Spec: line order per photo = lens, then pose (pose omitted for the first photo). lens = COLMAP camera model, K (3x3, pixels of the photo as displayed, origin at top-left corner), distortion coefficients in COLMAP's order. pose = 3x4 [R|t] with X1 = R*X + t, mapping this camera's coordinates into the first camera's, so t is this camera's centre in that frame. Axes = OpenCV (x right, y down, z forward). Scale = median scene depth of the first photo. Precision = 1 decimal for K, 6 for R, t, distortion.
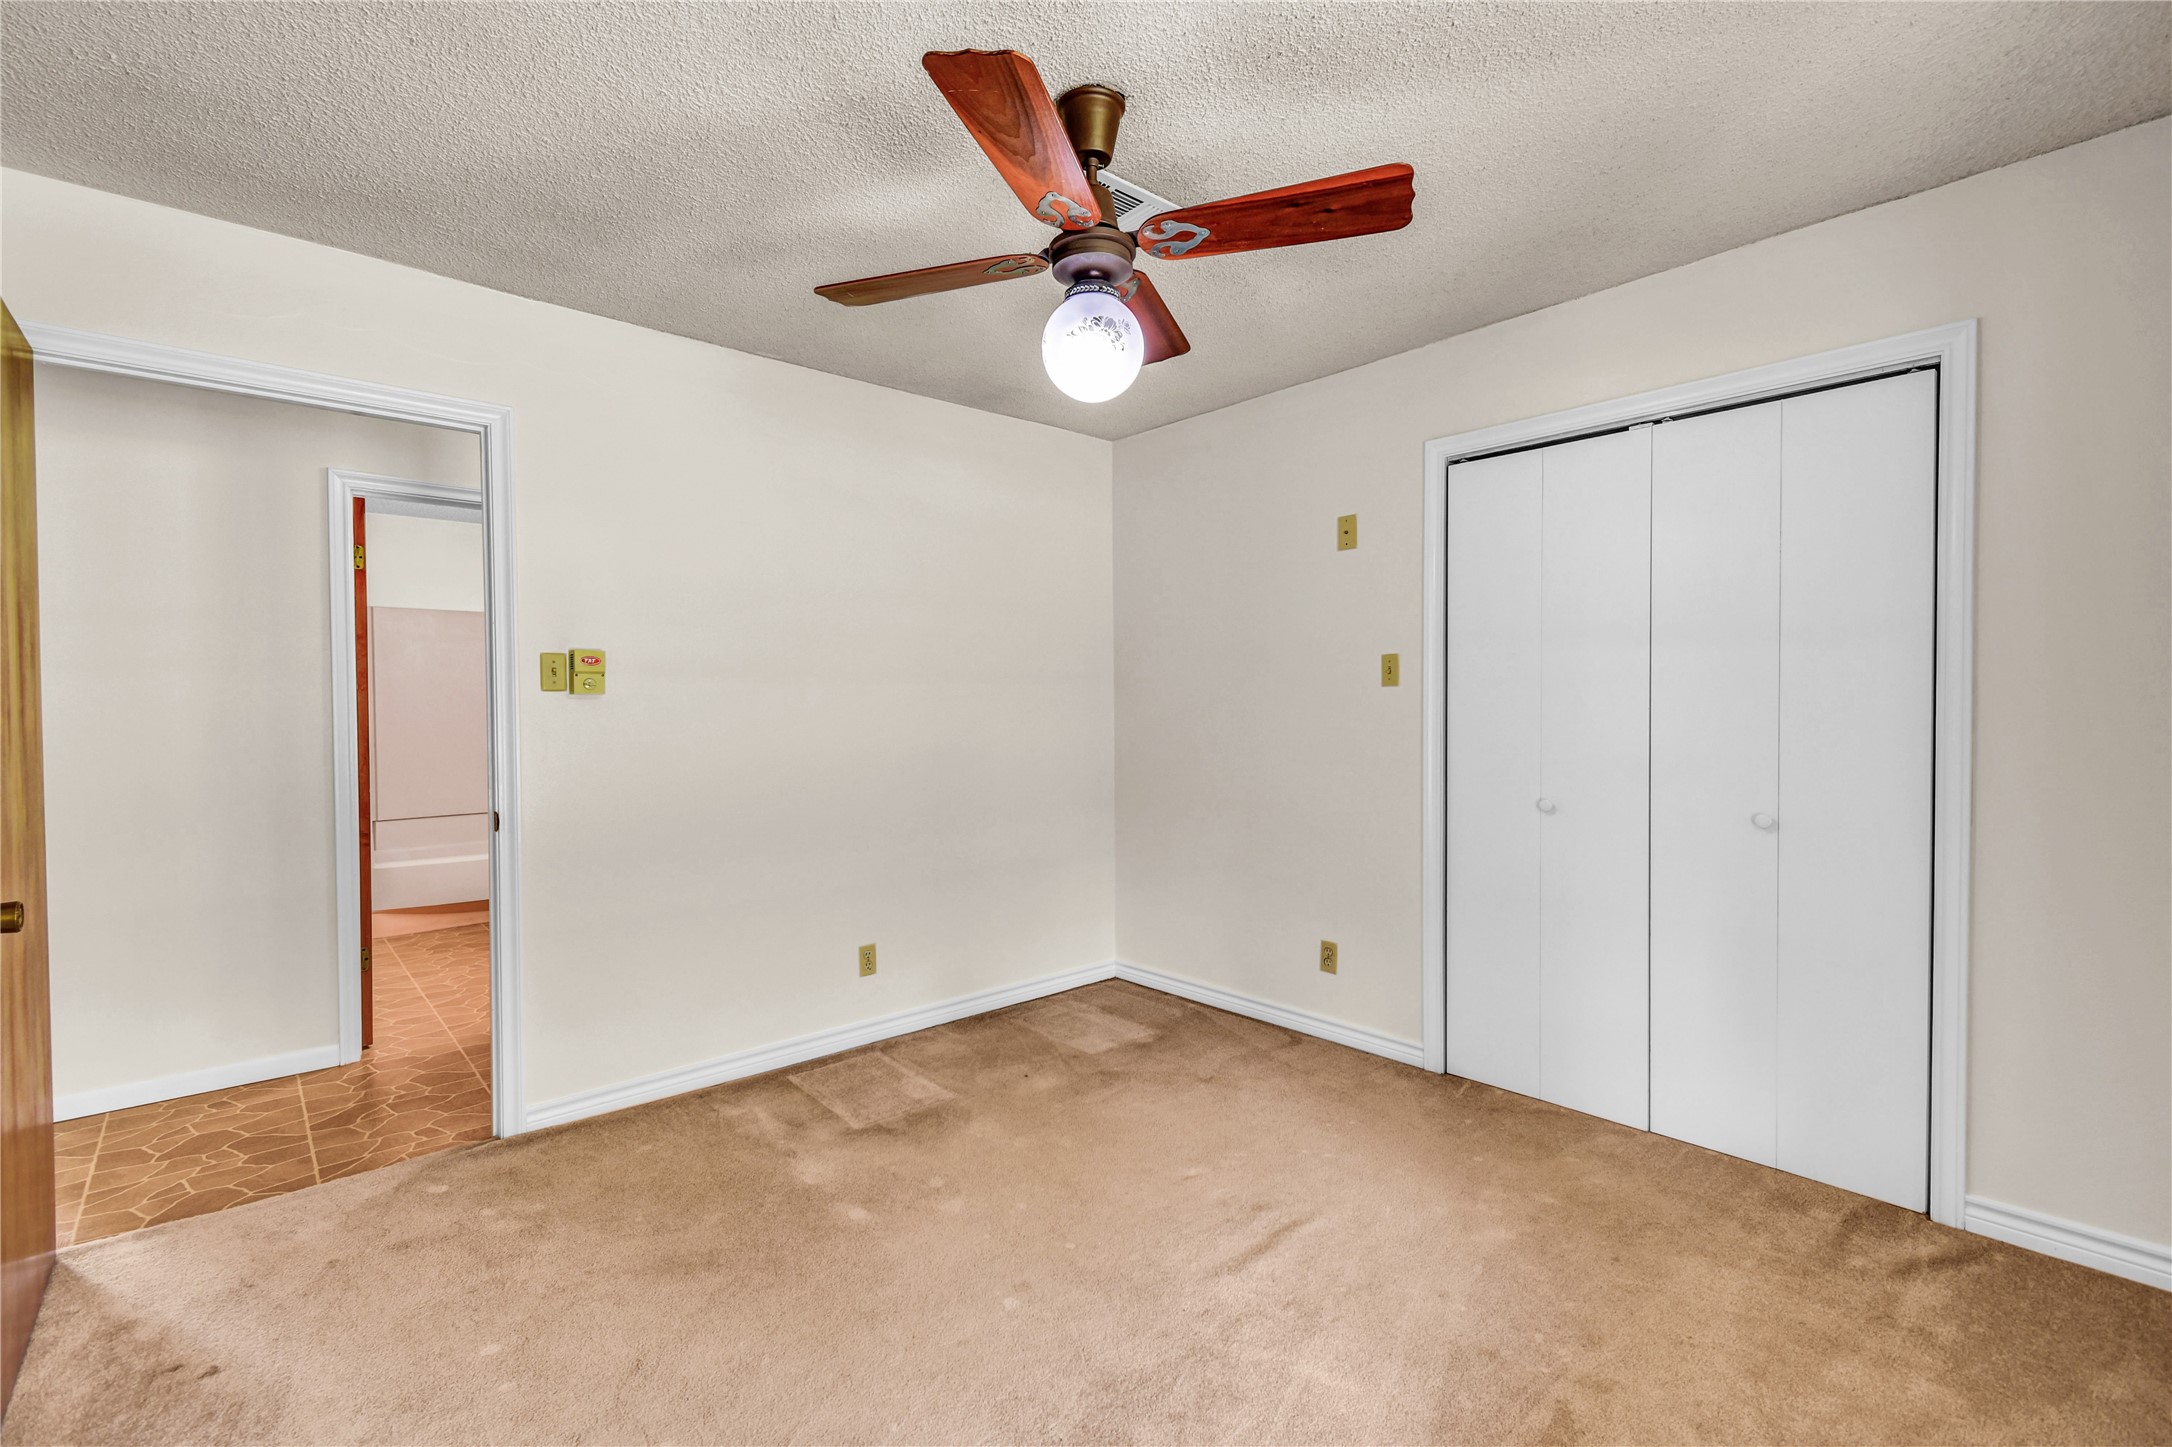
lens RADIAL K [[957.2, 0, 1096.5], [0, 957.2, 722.0], [0, 0, 1]] dist [0.000867, -0.001067]
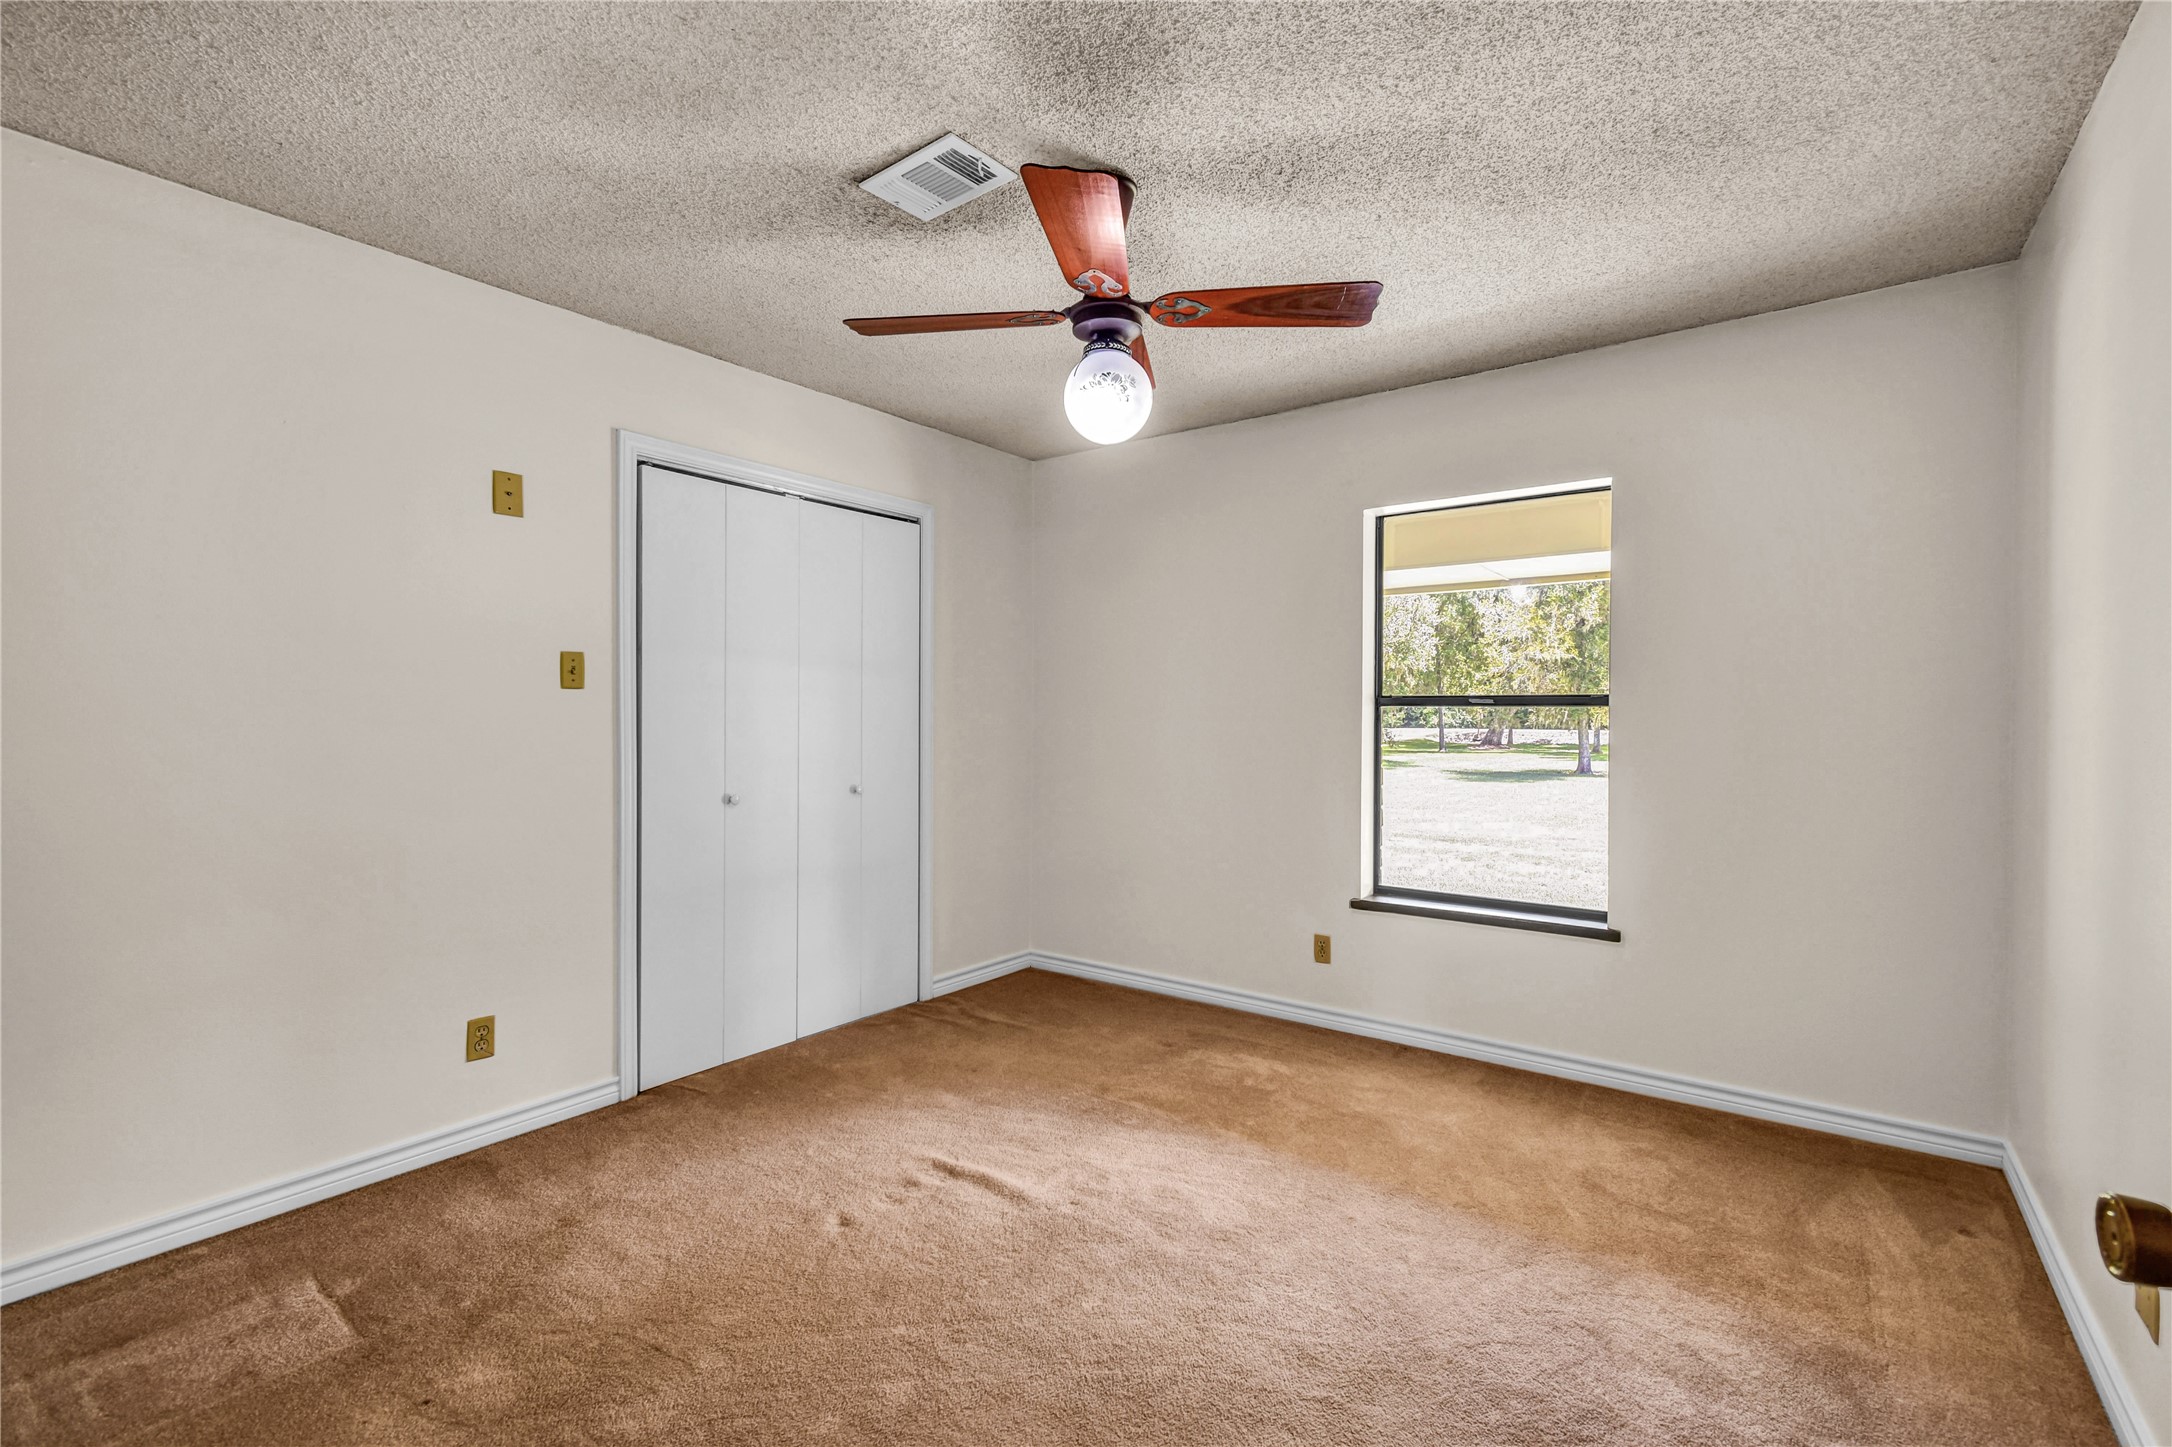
lens RADIAL K [[957.2, 0, 1096.5], [0, 957.2, 722.0], [0, 0, 1]] dist [0.000867, -0.001067]
pose [[-0.191091, -0.010761, 0.981513, -0.862868], [0.016041, 0.999772, 0.014084, -0.015674], [-0.981441, 0.018436, -0.190875, 0.943025]]
